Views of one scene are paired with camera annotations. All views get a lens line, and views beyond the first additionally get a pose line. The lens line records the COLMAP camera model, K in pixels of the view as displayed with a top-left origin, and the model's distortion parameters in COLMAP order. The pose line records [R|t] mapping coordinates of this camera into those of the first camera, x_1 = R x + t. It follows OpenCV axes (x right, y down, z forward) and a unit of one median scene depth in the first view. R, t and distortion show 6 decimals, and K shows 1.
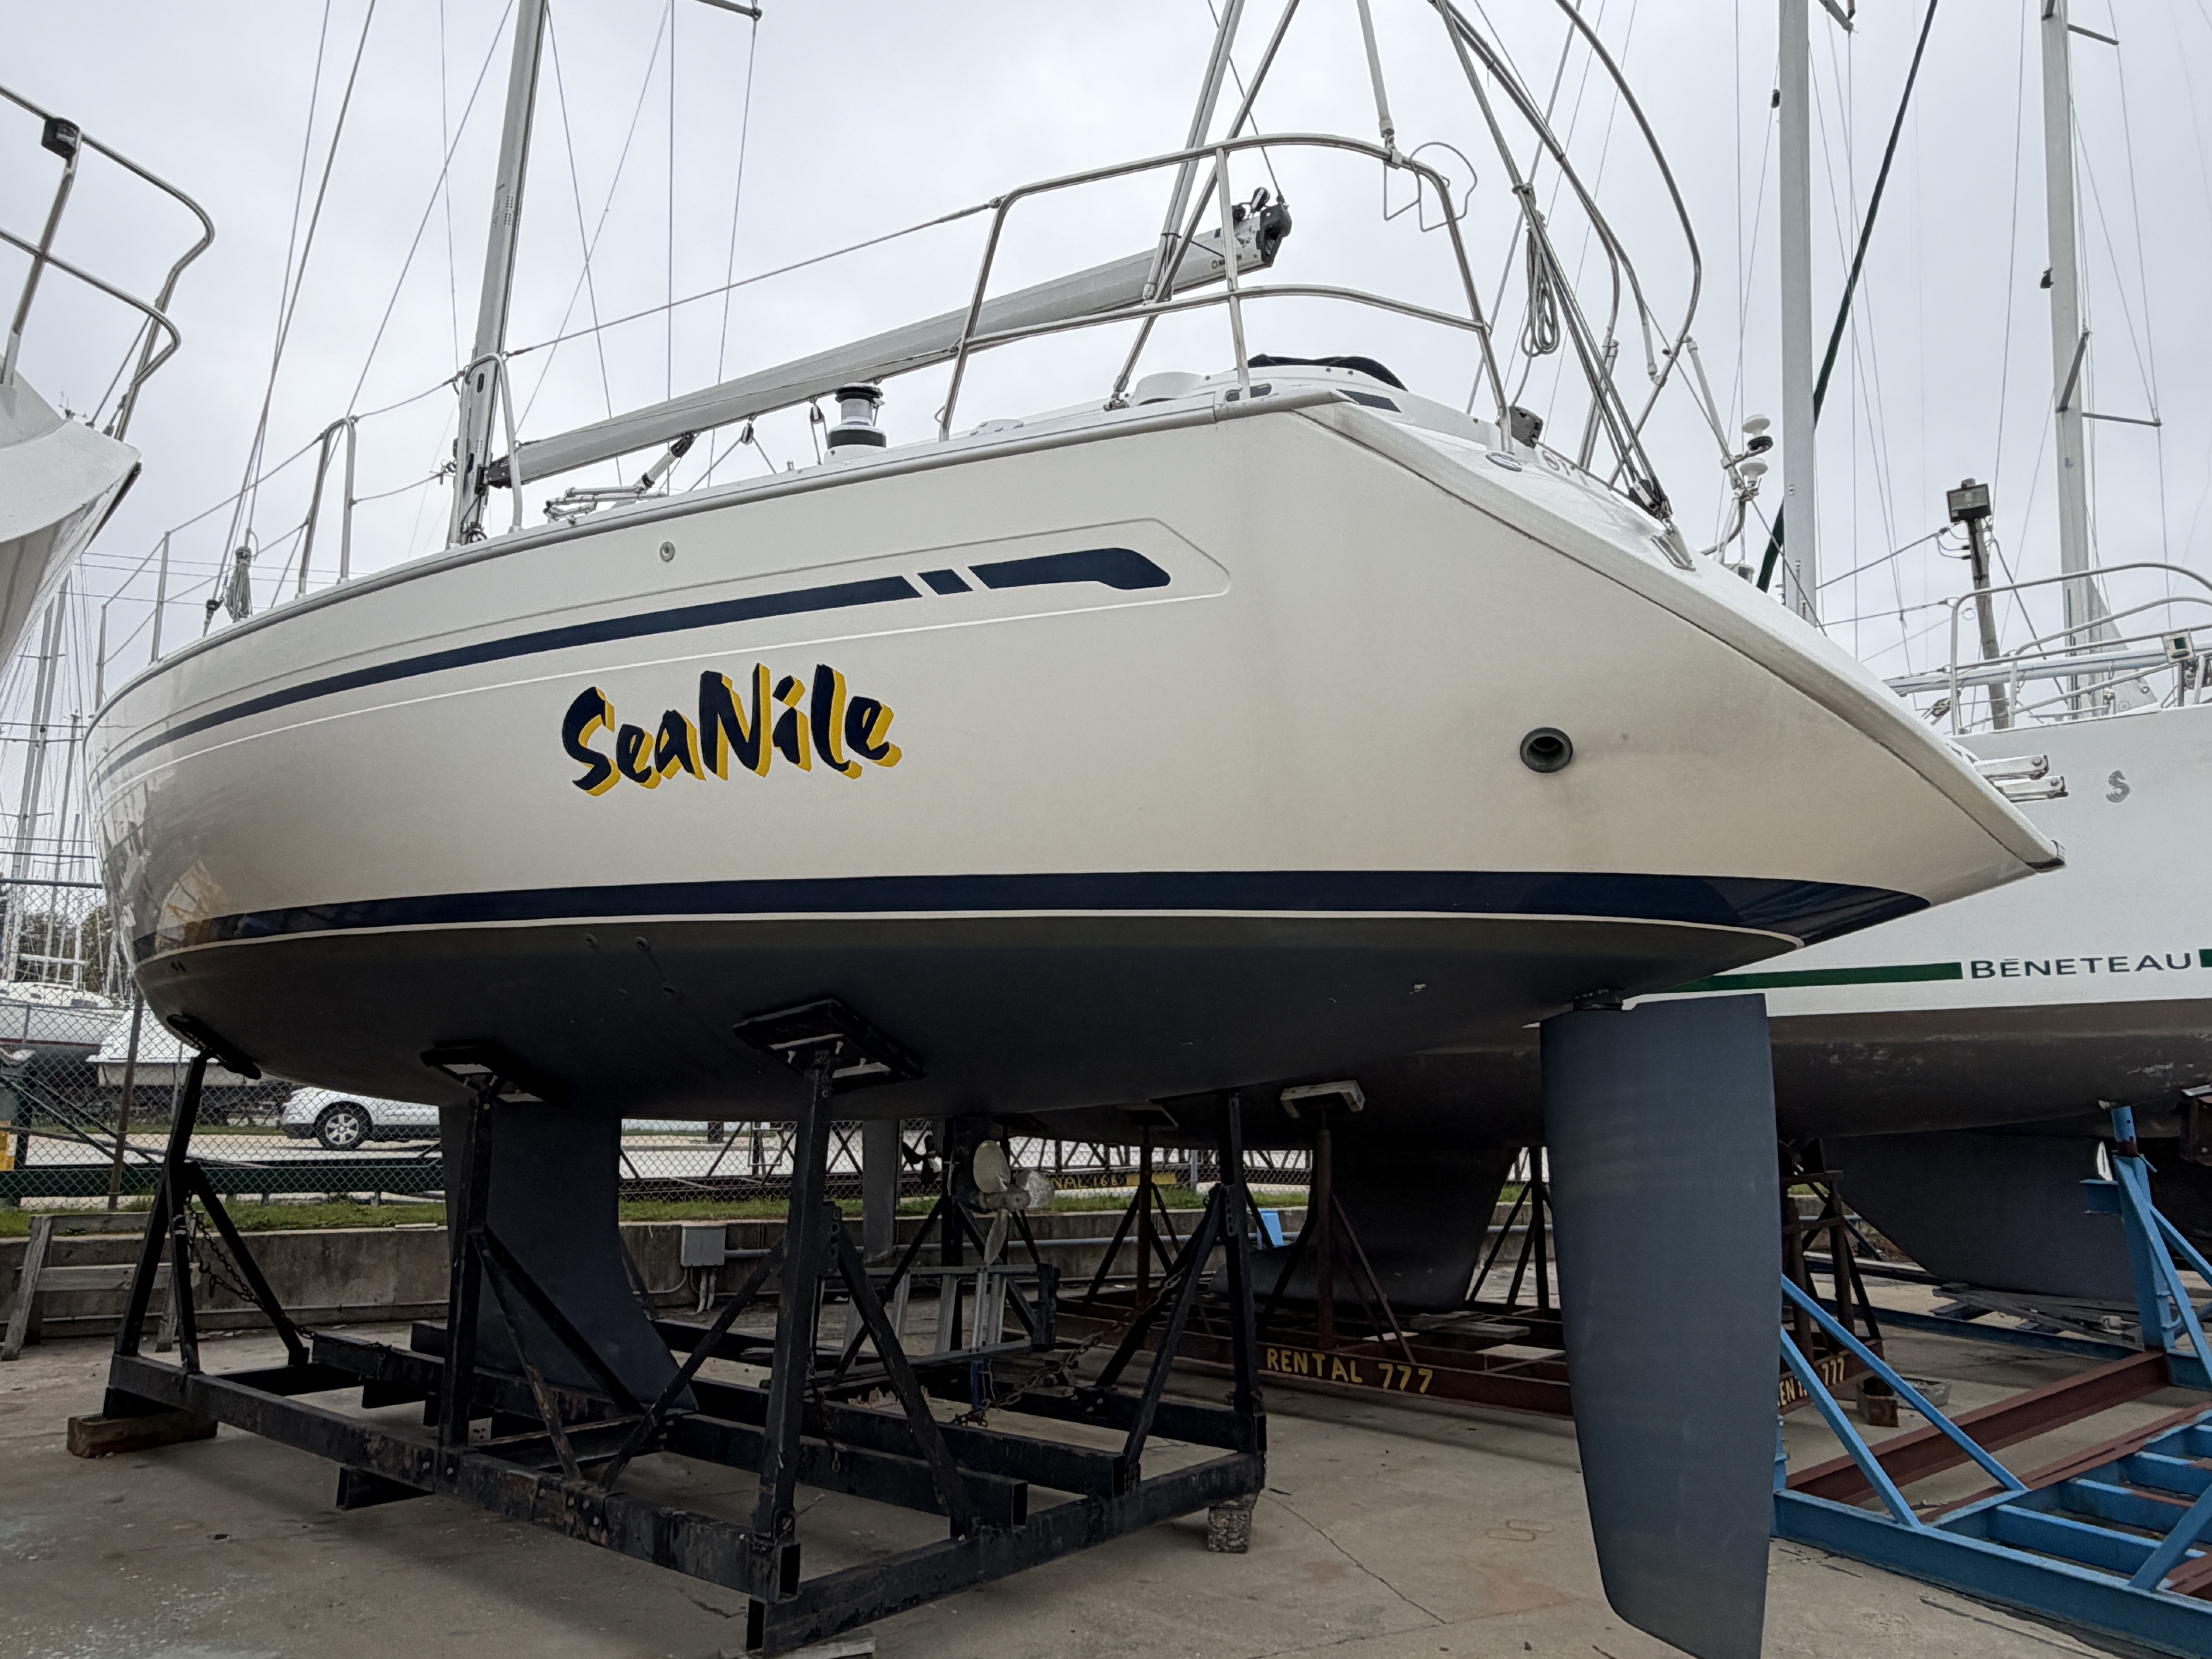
lens RADIAL K [[1487.3, 0, 1111.8], [0, 1487.3, 833.5], [0, 0, 1]] dist [0.000380, -0.000708]
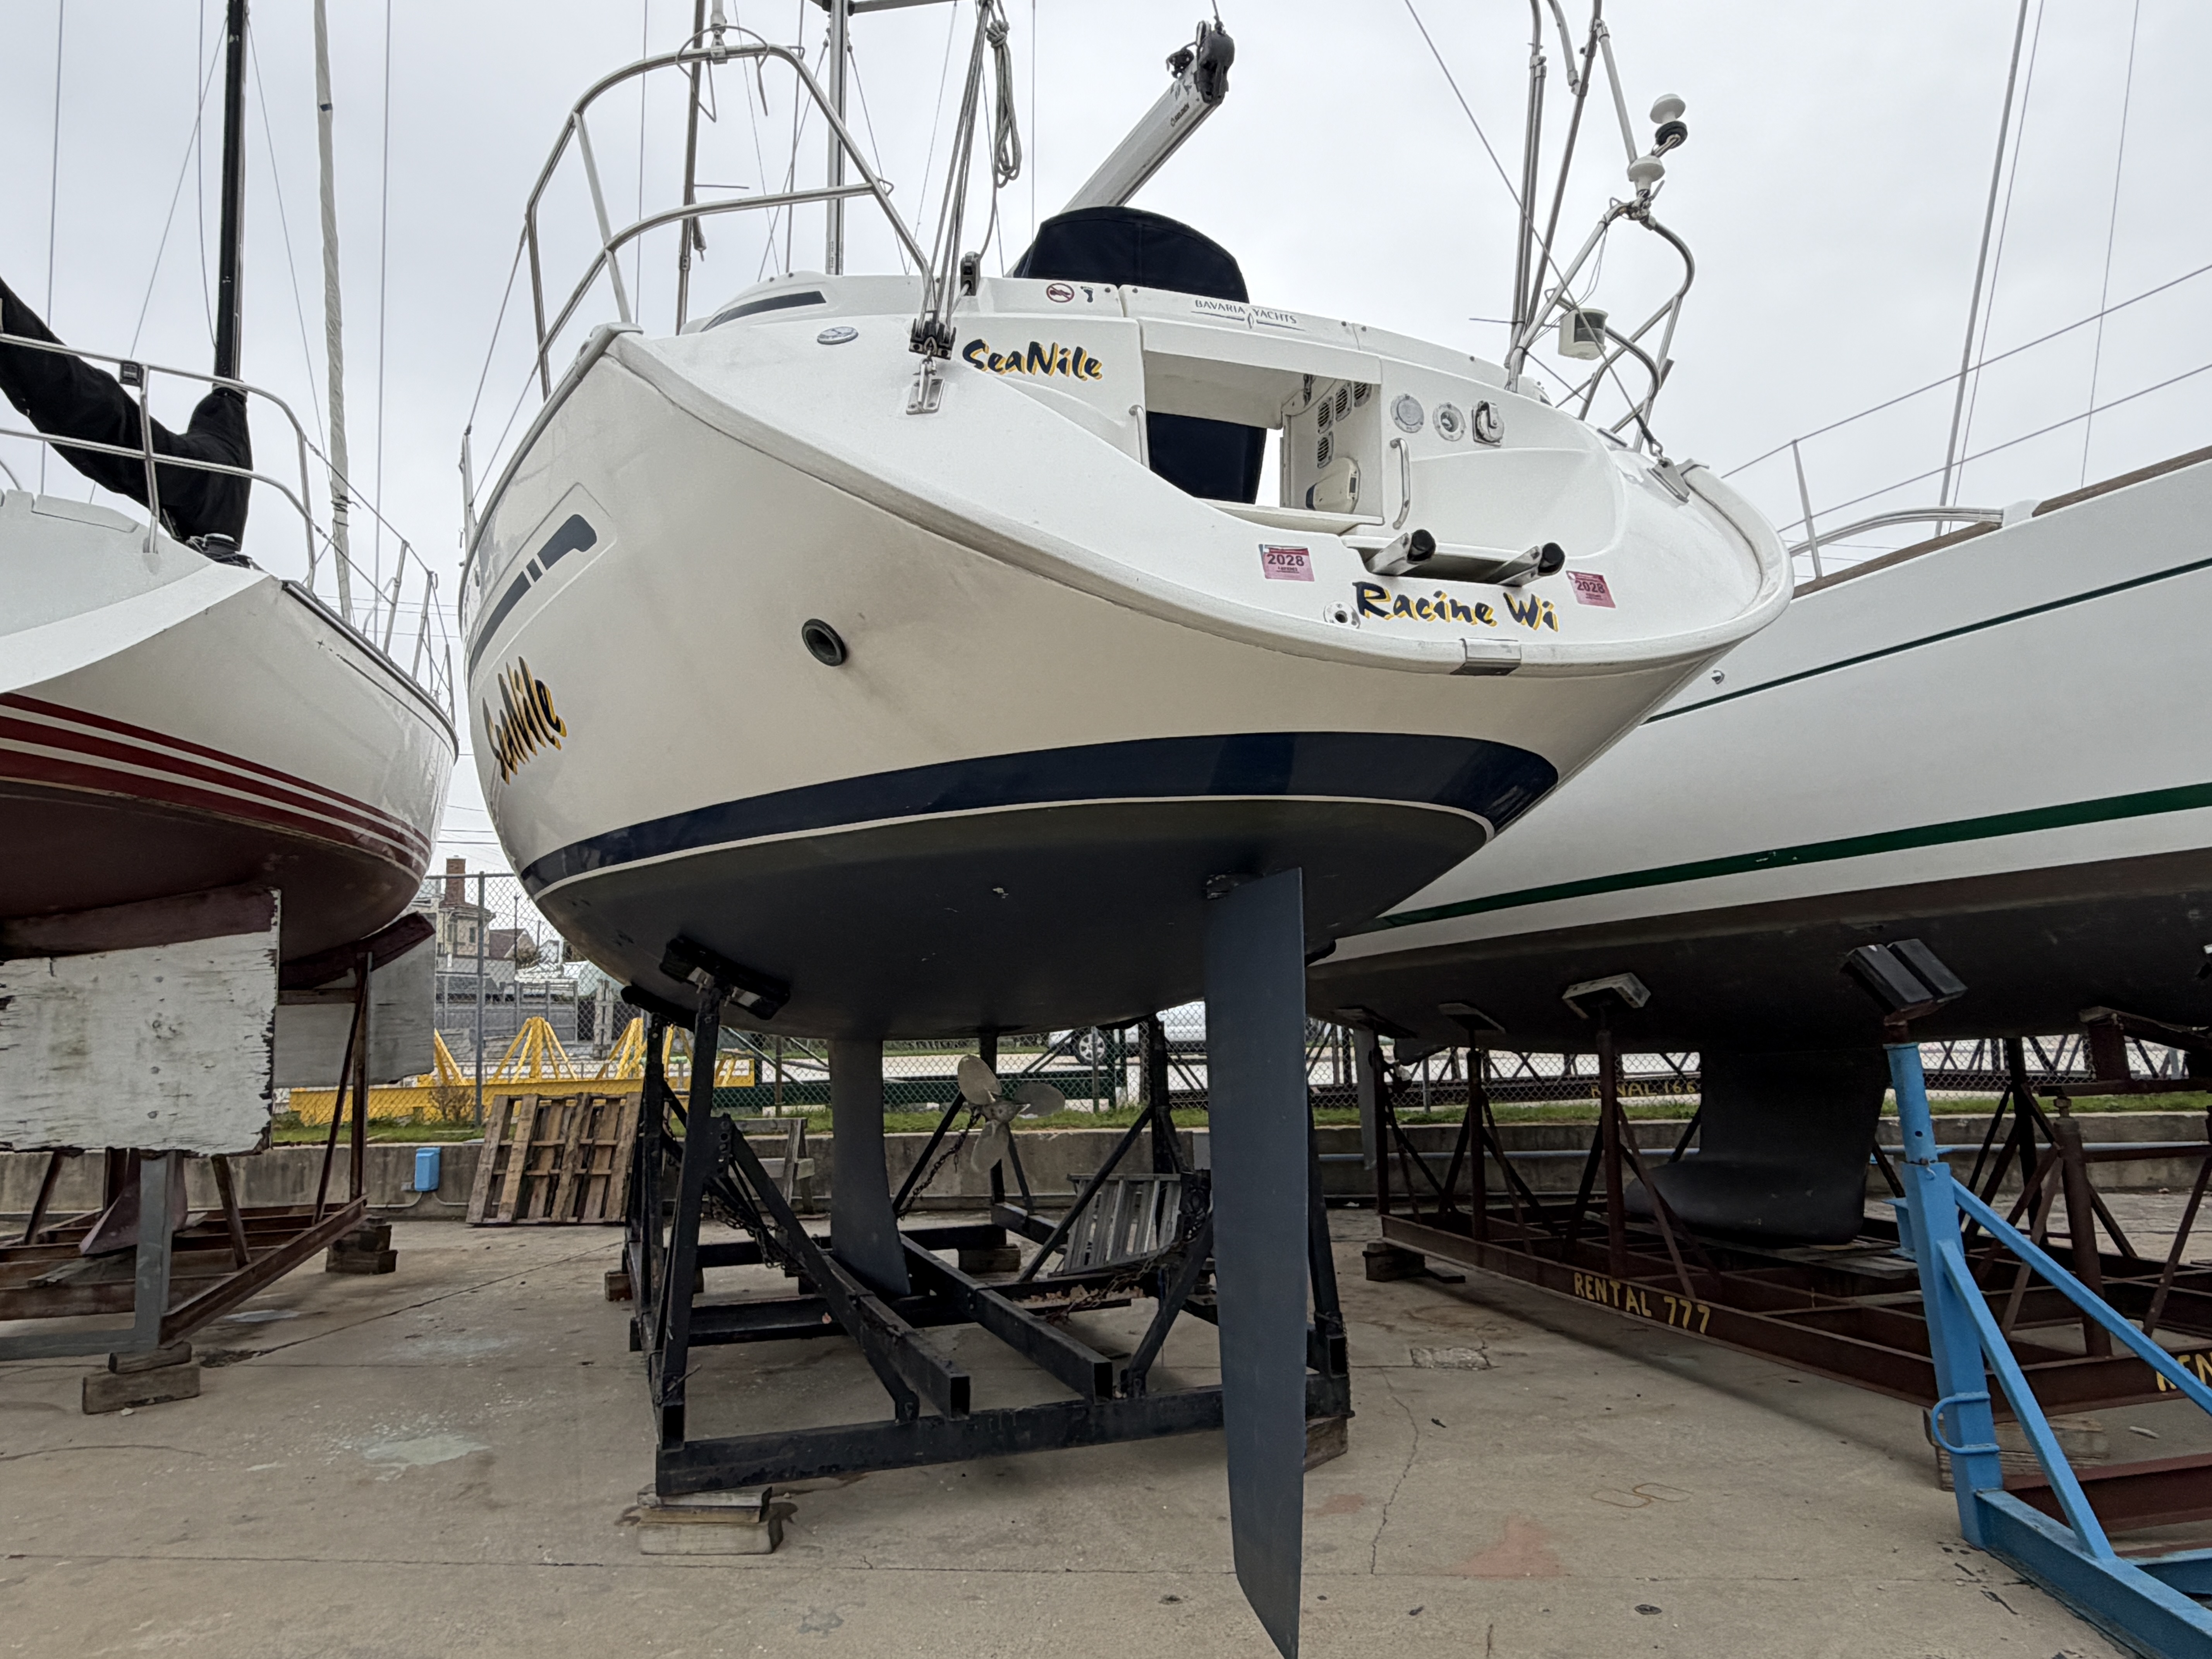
lens RADIAL K [[1486.8, 0, 1106.0], [0, 1486.8, 829.5], [0, 0, 1]] dist [0.001218, 0.000578]
pose [[0.846225, -0.098608, -0.523622, 0.395250], [0.128562, 0.991478, 0.021053, 0.027408], [0.517084, -0.085134, 0.851690, 0.119955]]
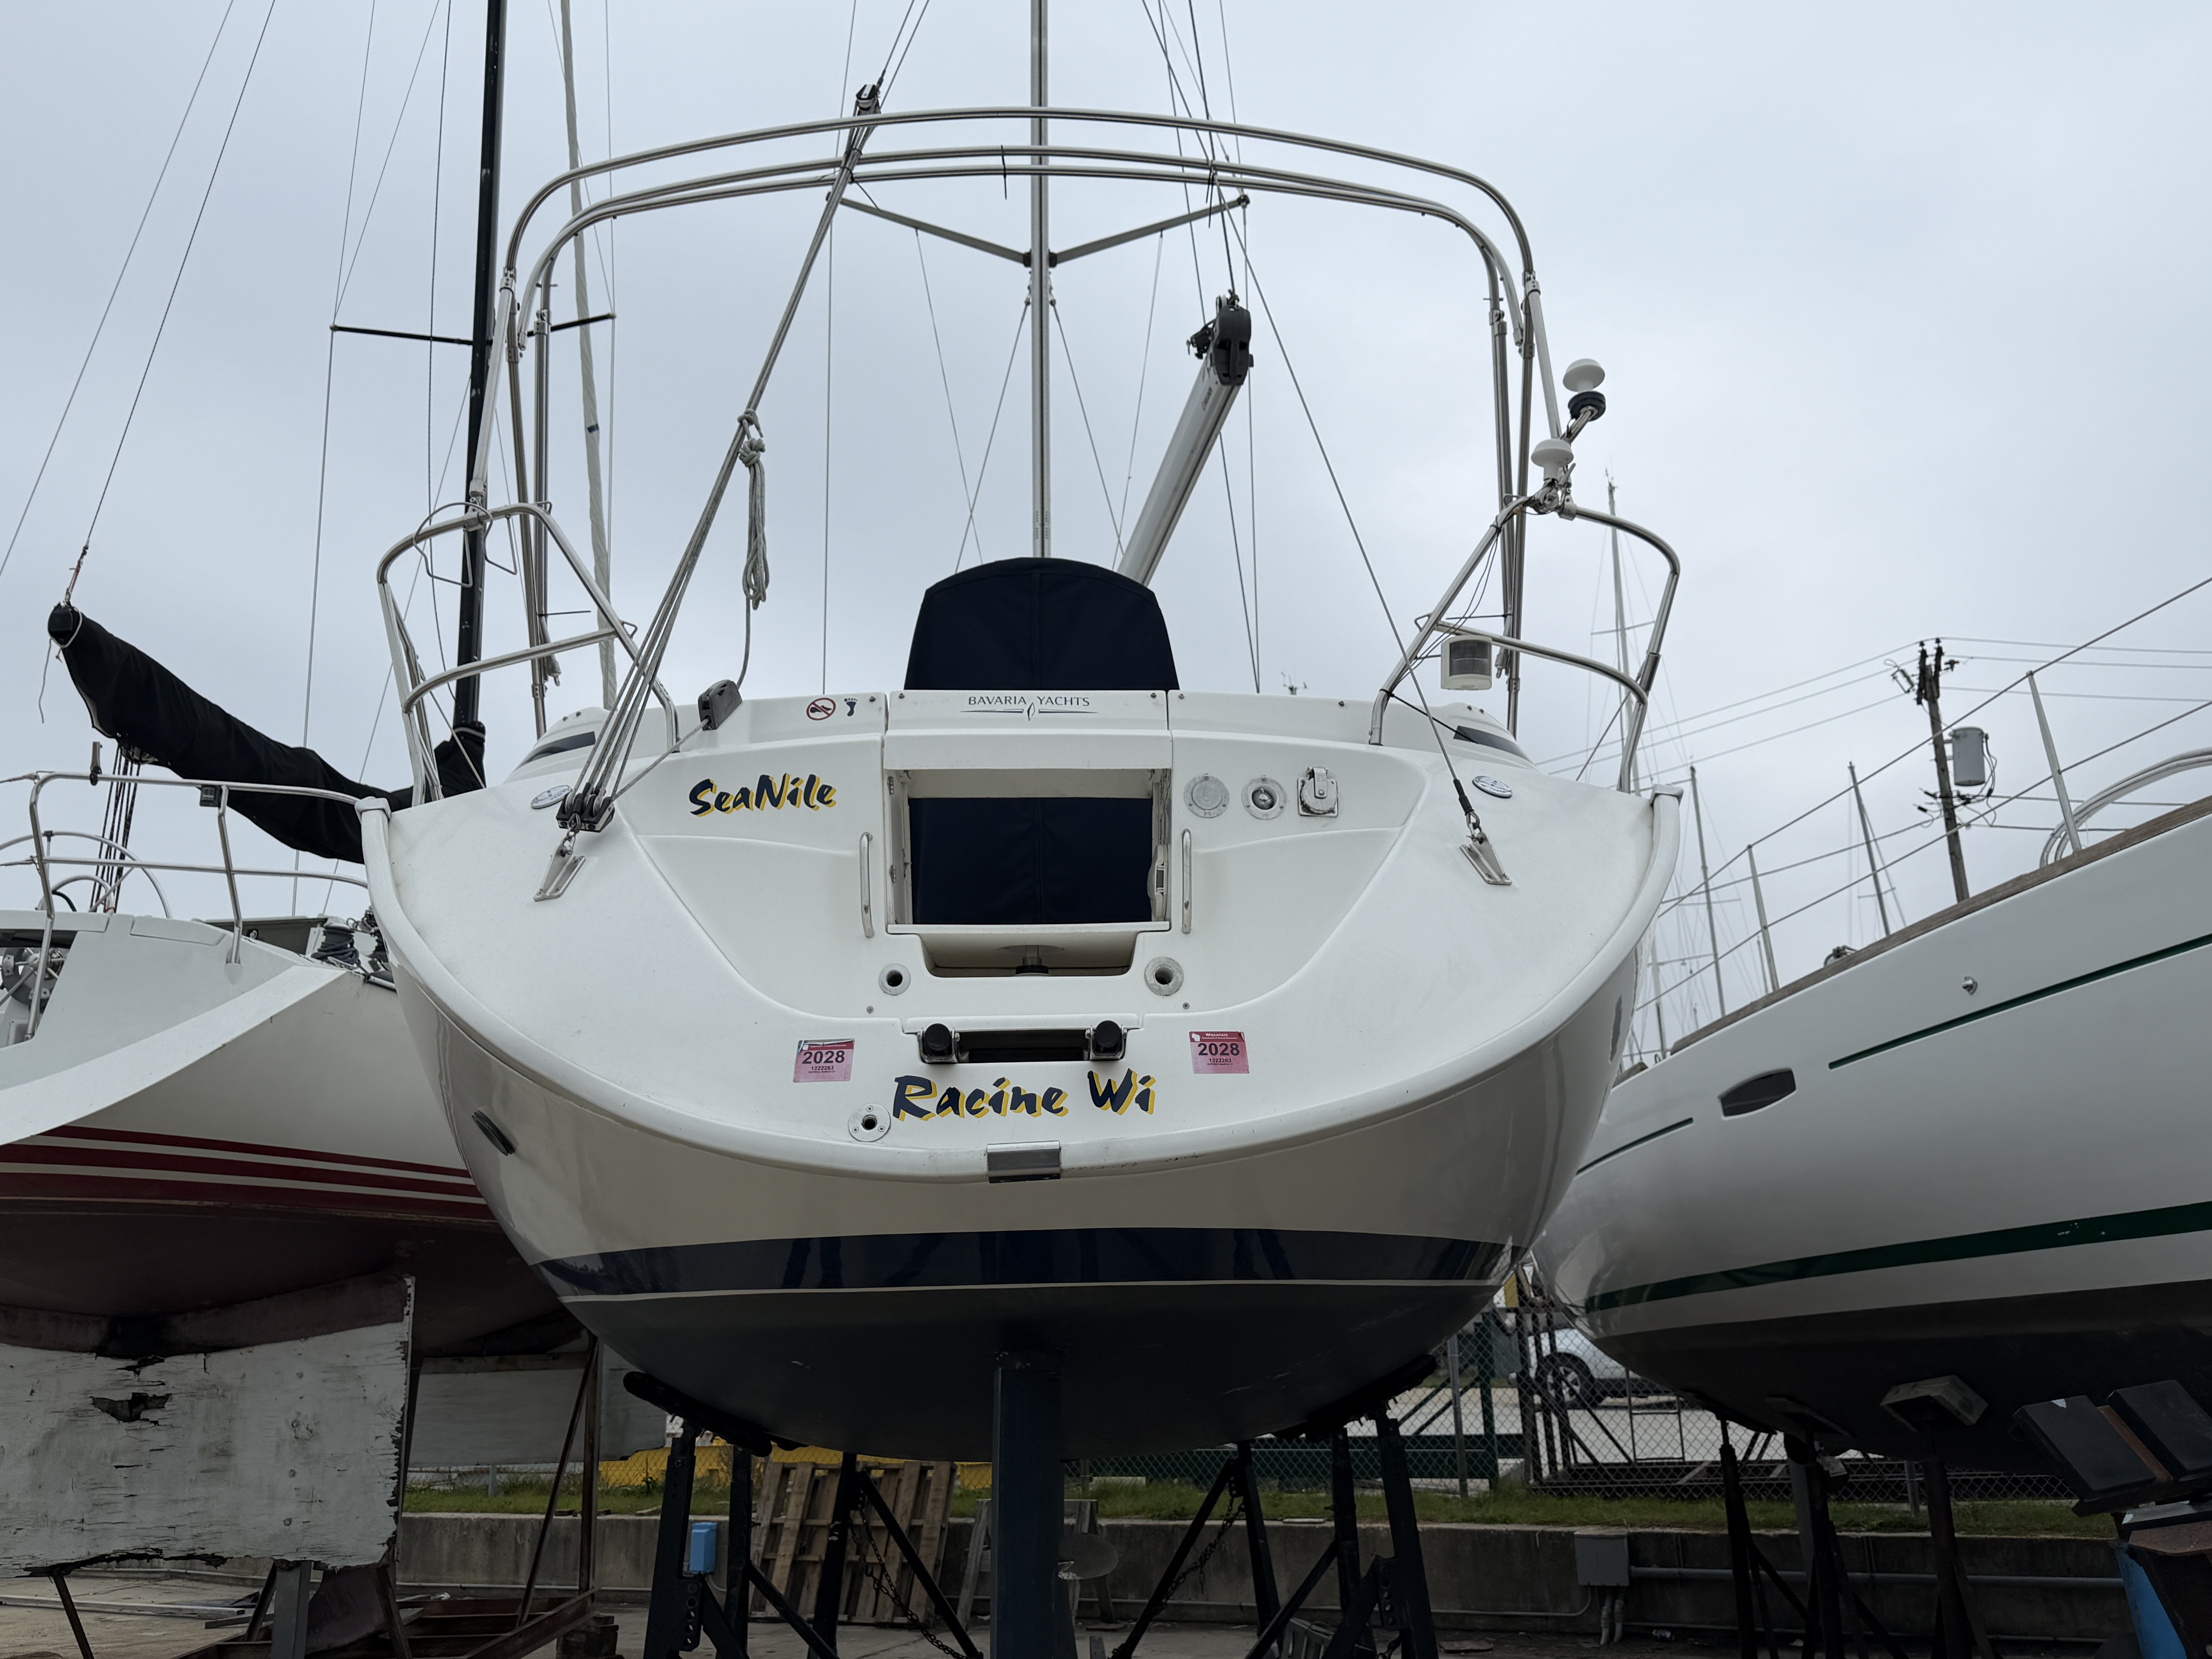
lens RADIAL K [[1780.7, 0, 1107.9], [0, 1780.7, 838.7], [0, 0, 1]] dist [0.064776, -0.086918]
pose [[0.650593, -0.230565, -0.723580, 0.581753], [0.169538, 0.972848, -0.157557, 0.002414], [0.740260, -0.020169, 0.672018, 0.233791]]
